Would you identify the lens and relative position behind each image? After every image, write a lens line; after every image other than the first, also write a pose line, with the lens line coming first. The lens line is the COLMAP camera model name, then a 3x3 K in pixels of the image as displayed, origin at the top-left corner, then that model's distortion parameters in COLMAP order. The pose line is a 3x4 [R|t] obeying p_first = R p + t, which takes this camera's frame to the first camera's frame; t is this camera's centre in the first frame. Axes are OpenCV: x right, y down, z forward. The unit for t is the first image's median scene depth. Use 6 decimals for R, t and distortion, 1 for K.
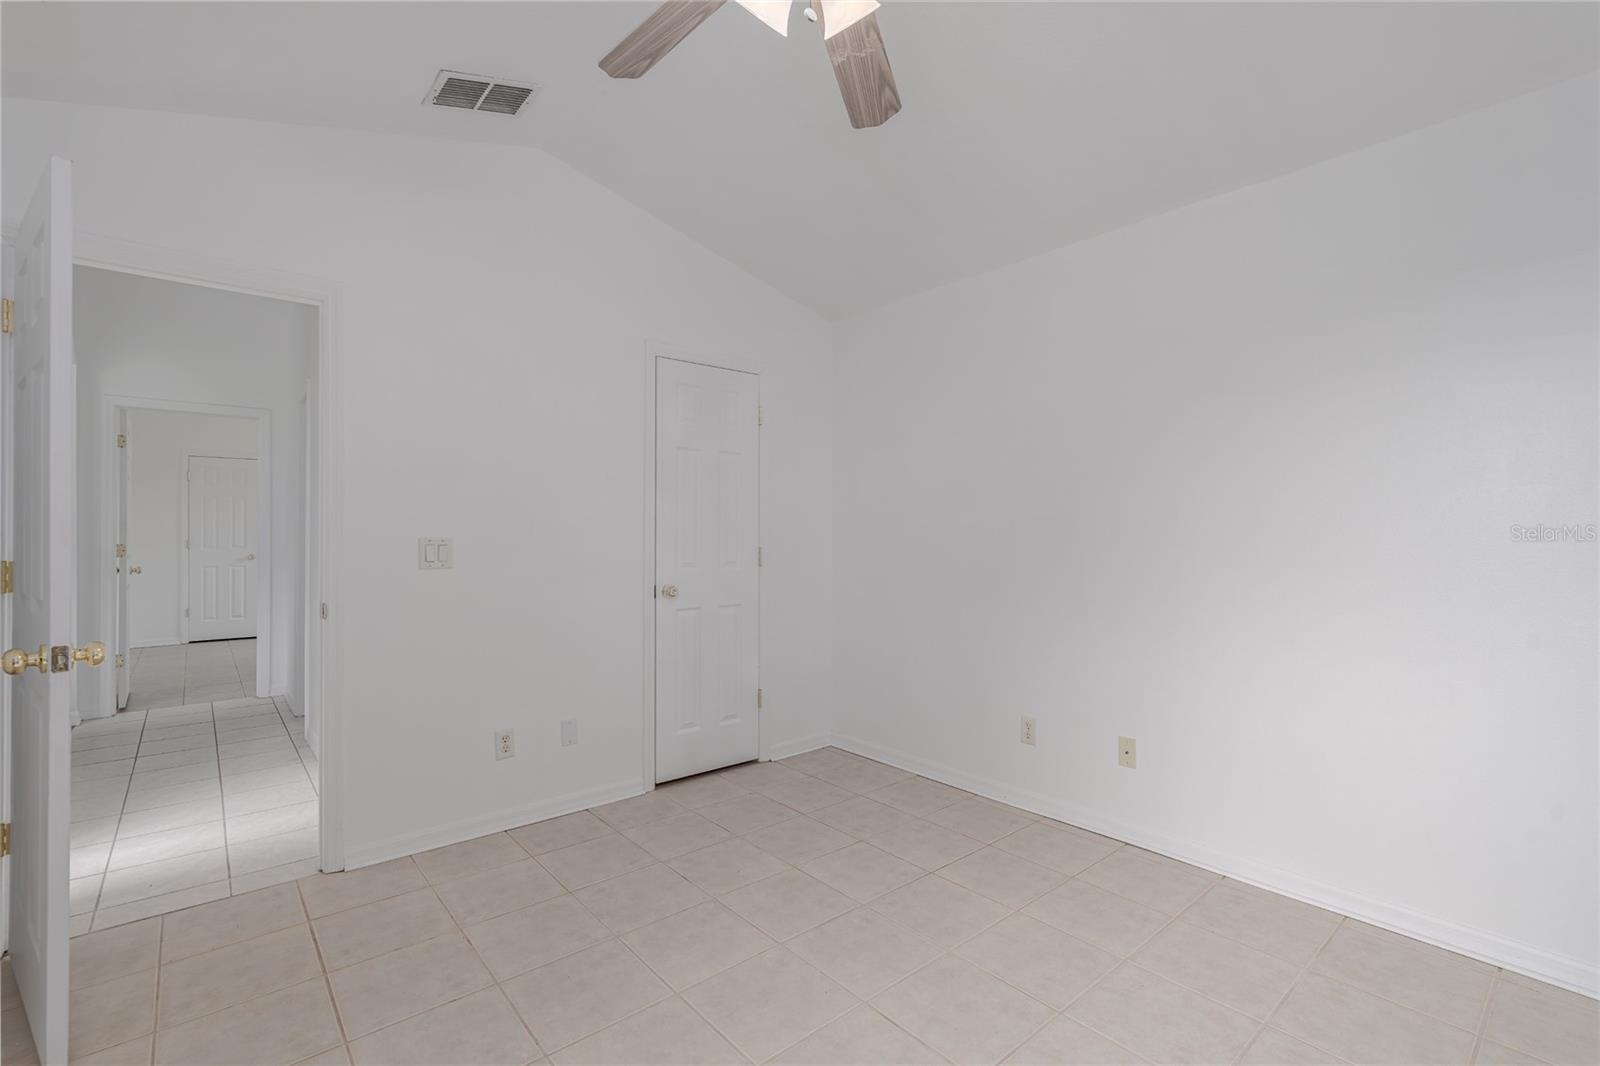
lens RADIAL K [[731.3, 0, 801.7], [0, 731.3, 533.1], [0, 0, 1]] dist [0.020453, 0.000217]
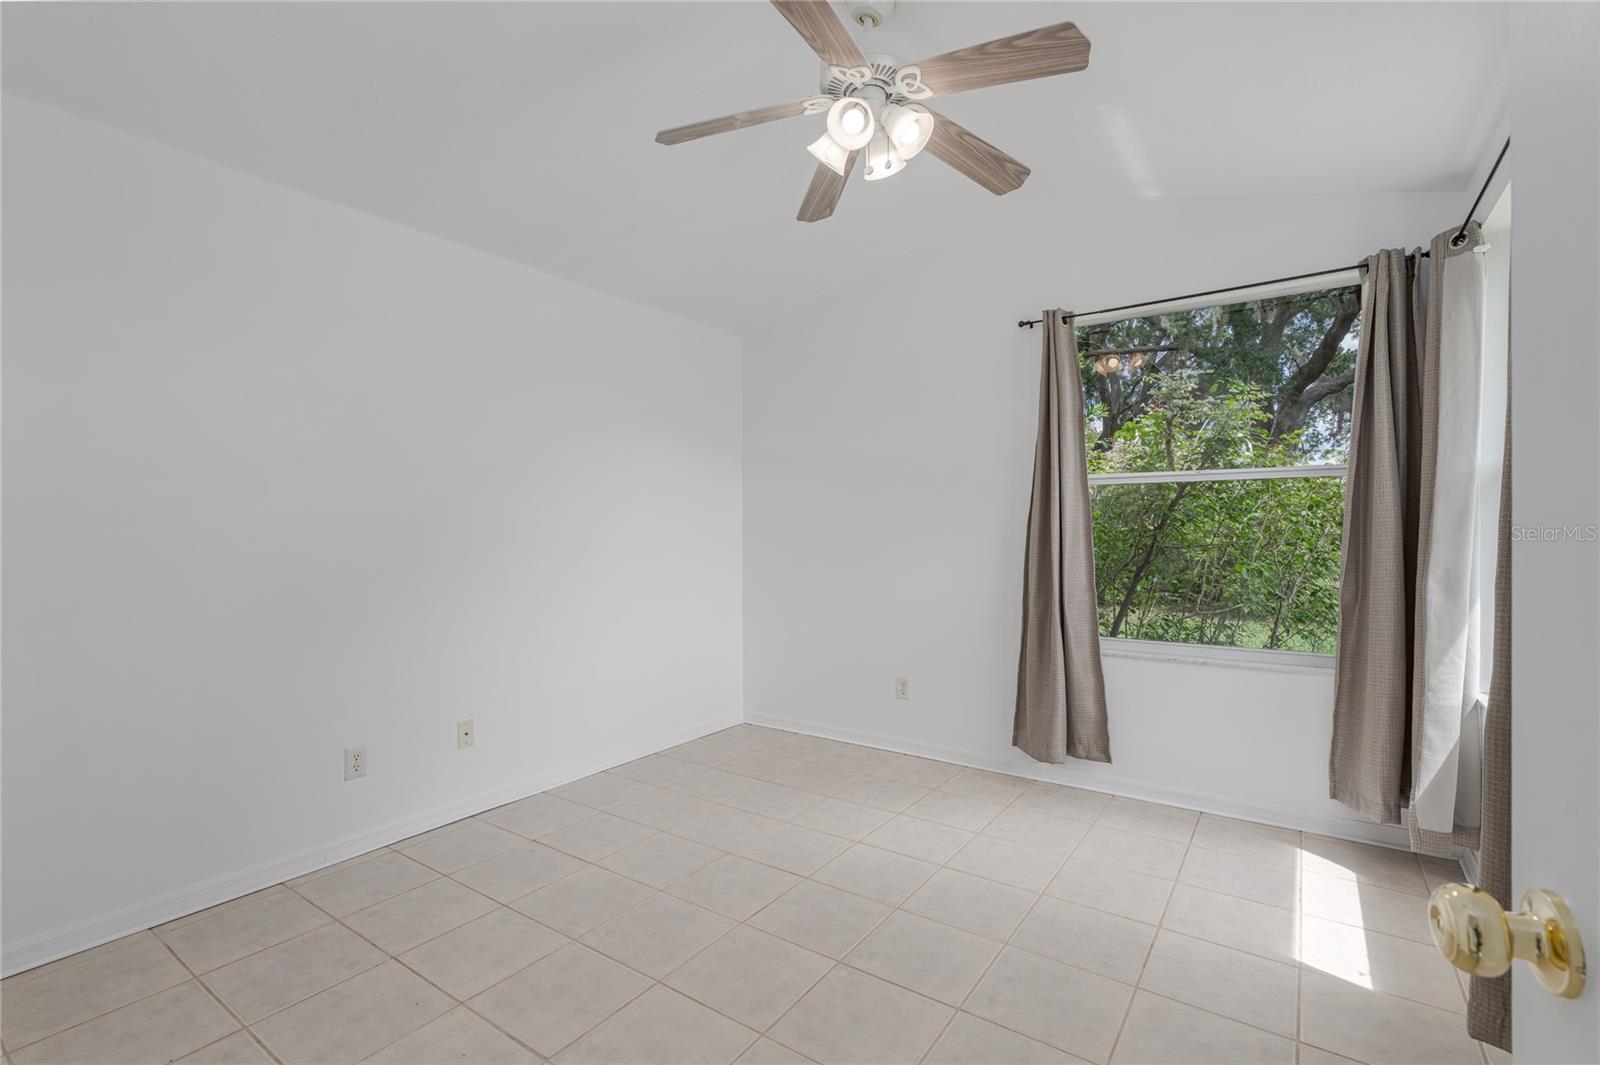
lens RADIAL K [[731.3, 0, 800.6], [0, 731.3, 536.2], [0, 0, 1]] dist [0.020453, 0.000217]
pose [[-0.261231, -0.005010, 0.965263, -0.707098], [-0.002849, 0.999986, 0.004419, 0.003083], [-0.965272, -0.001596, -0.261241, 0.792784]]
